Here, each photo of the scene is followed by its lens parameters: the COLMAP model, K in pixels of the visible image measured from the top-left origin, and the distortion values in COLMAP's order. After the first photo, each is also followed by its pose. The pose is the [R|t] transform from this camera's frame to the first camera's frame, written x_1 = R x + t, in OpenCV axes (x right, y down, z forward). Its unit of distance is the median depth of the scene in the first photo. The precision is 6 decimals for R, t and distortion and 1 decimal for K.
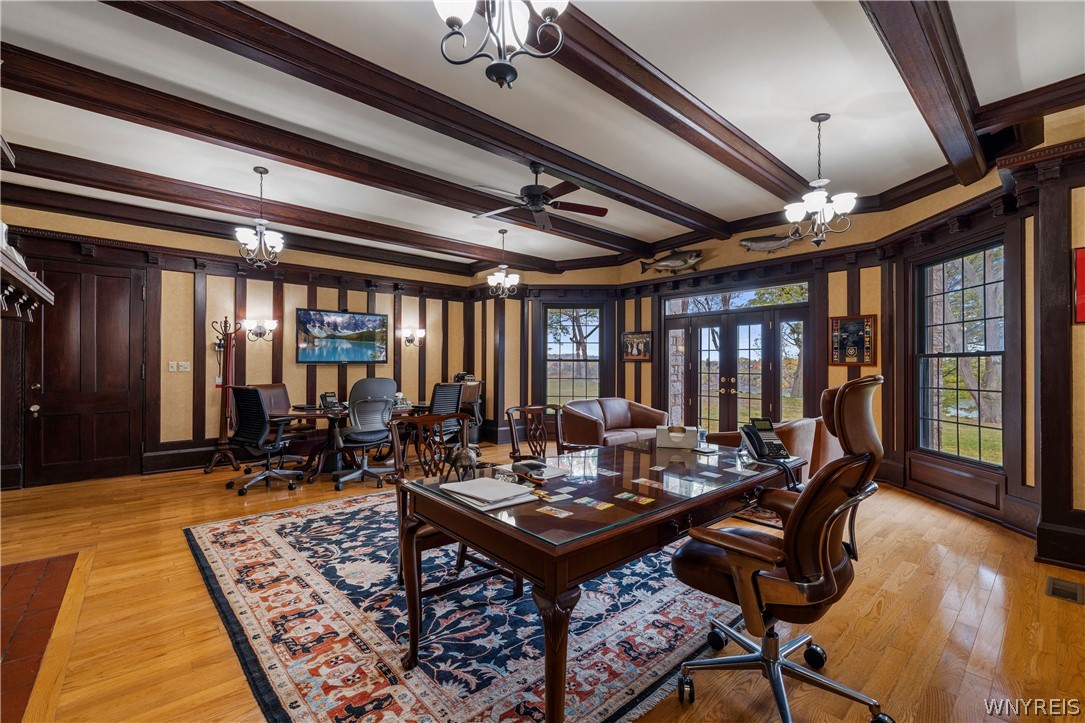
lens RADIAL K [[460.3, 0, 544.7], [0, 460.3, 364.2], [0, 0, 1]] dist [0.000265, -0.000056]
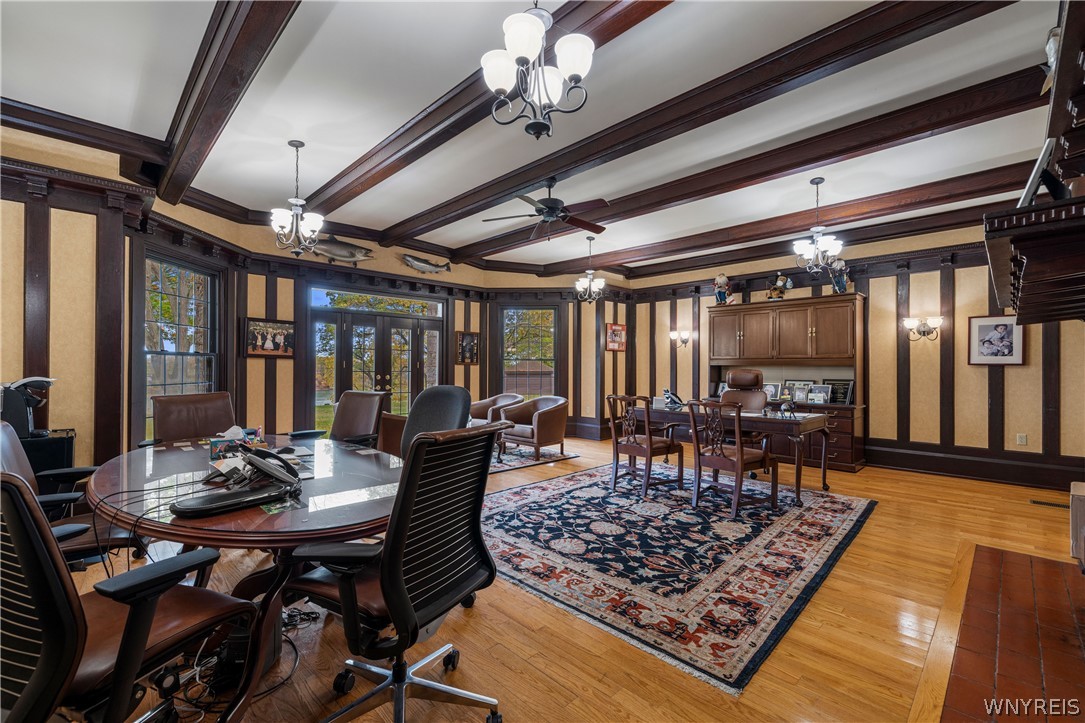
lens RADIAL K [[460.3, 0, 544.4], [0, 460.3, 364.4], [0, 0, 1]] dist [0.000265, -0.000056]
pose [[-0.058736, 0.001048, 0.998273, -1.356020], [-0.009775, 0.999951, -0.001625, 0.004320], [-0.998226, -0.009854, -0.058723, 1.326274]]
